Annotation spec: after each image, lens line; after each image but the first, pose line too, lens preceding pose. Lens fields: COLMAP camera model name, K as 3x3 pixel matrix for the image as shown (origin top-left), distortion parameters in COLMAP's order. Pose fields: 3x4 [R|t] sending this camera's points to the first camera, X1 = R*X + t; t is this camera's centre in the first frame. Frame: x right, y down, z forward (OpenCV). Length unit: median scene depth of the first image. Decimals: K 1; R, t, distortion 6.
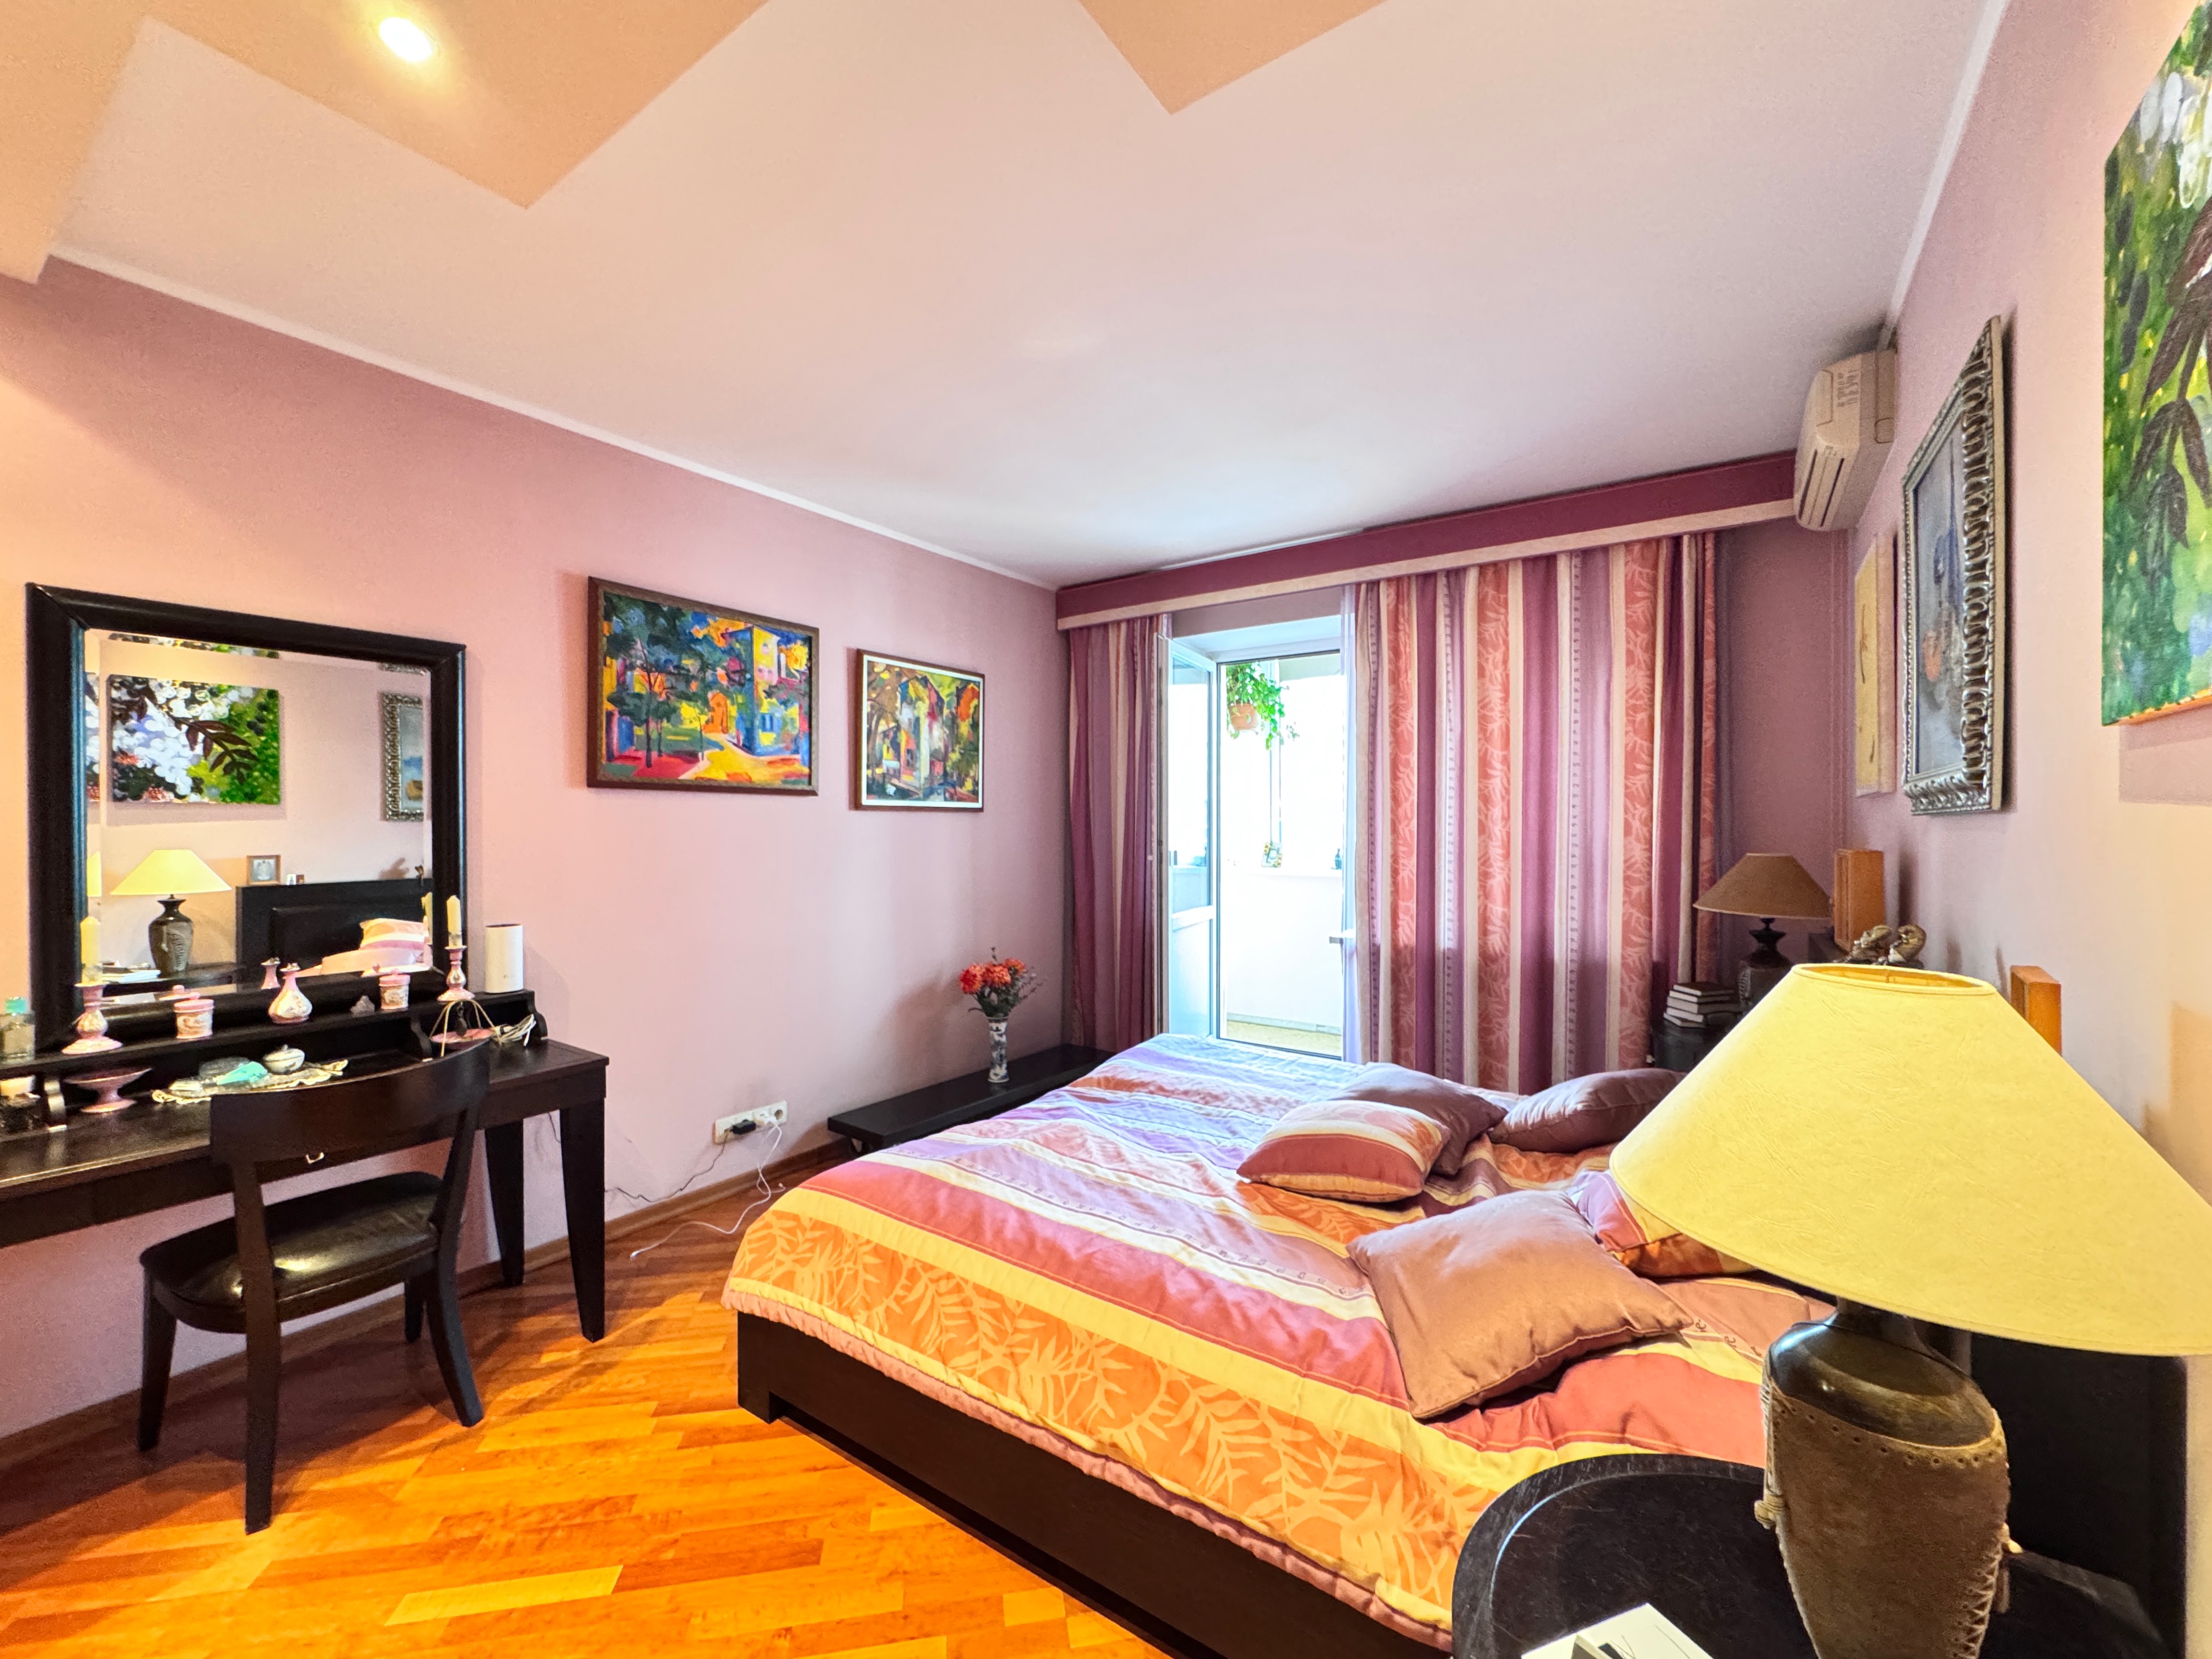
lens RADIAL K [[894.6, 0, 1111.3], [0, 894.6, 829.6], [0, 0, 1]] dist [-0.000915, 0.000500]
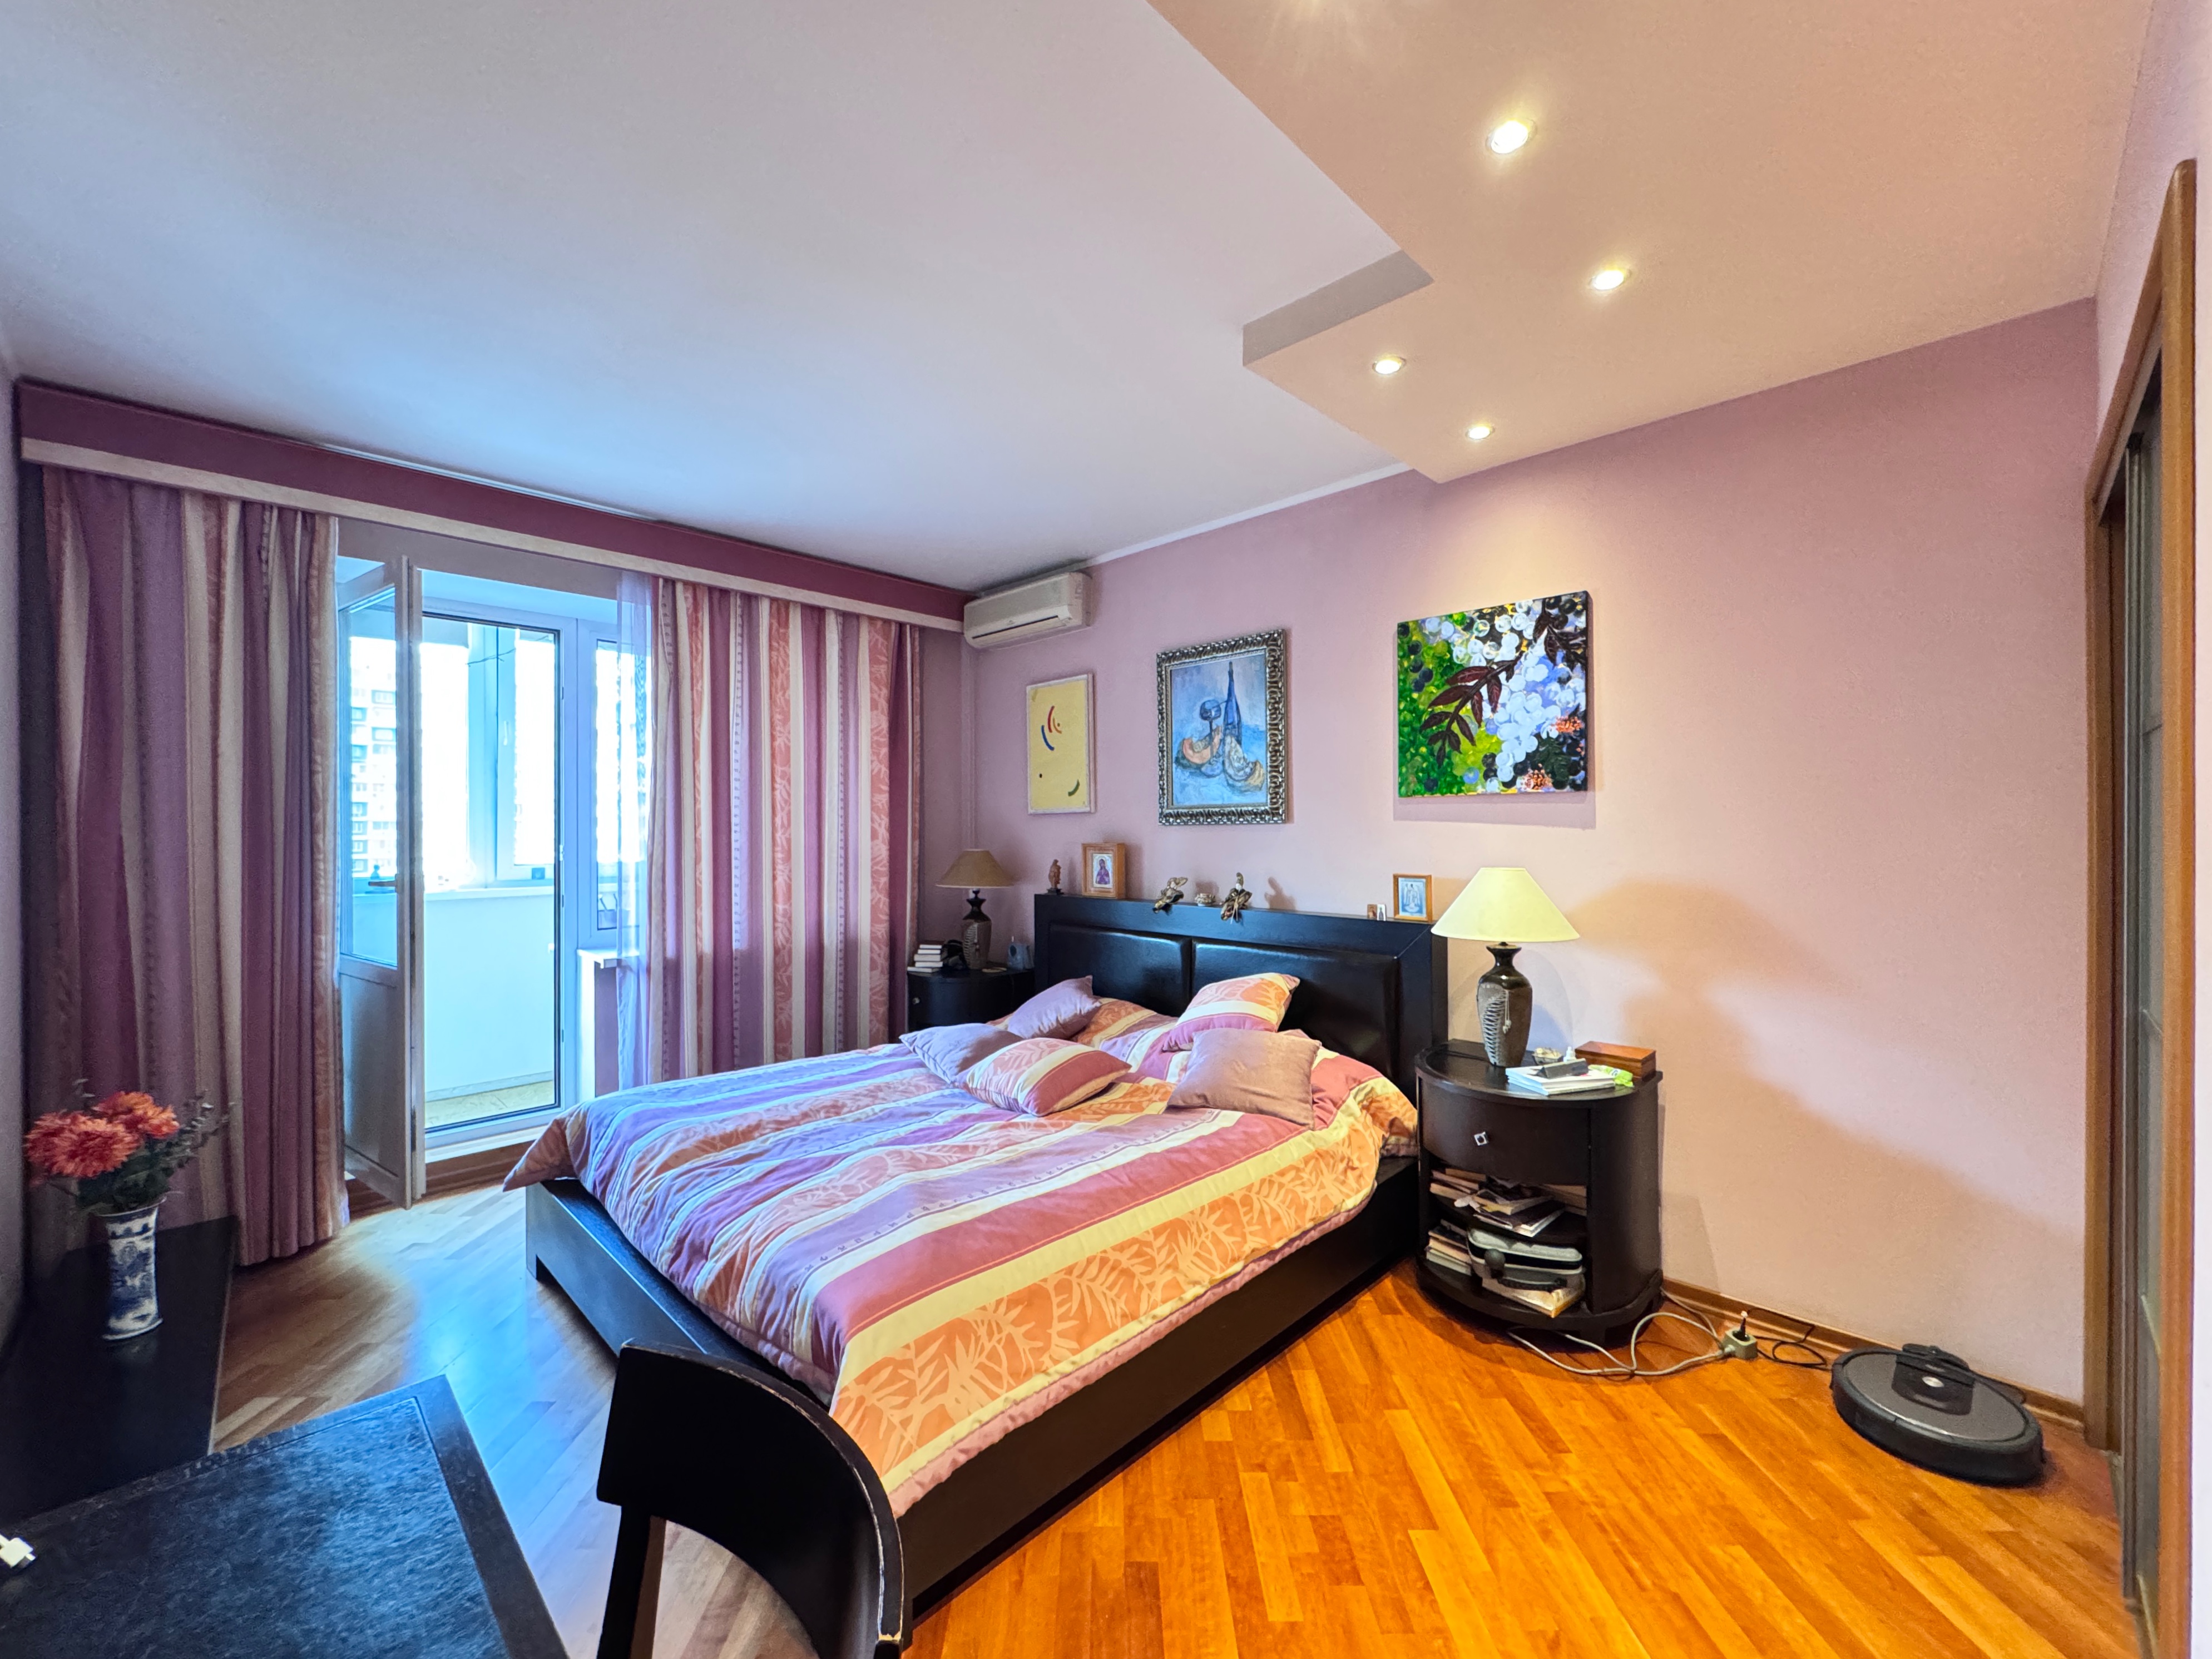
lens RADIAL K [[894.6, 0, 1111.3], [0, 894.6, 829.6], [0, 0, 1]] dist [-0.000915, 0.000500]
pose [[0.176098, -0.001876, 0.984371, -0.655726], [0.012262, 0.999925, -0.000288, -0.003037], [-0.984296, 0.012121, 0.176107, 0.424944]]
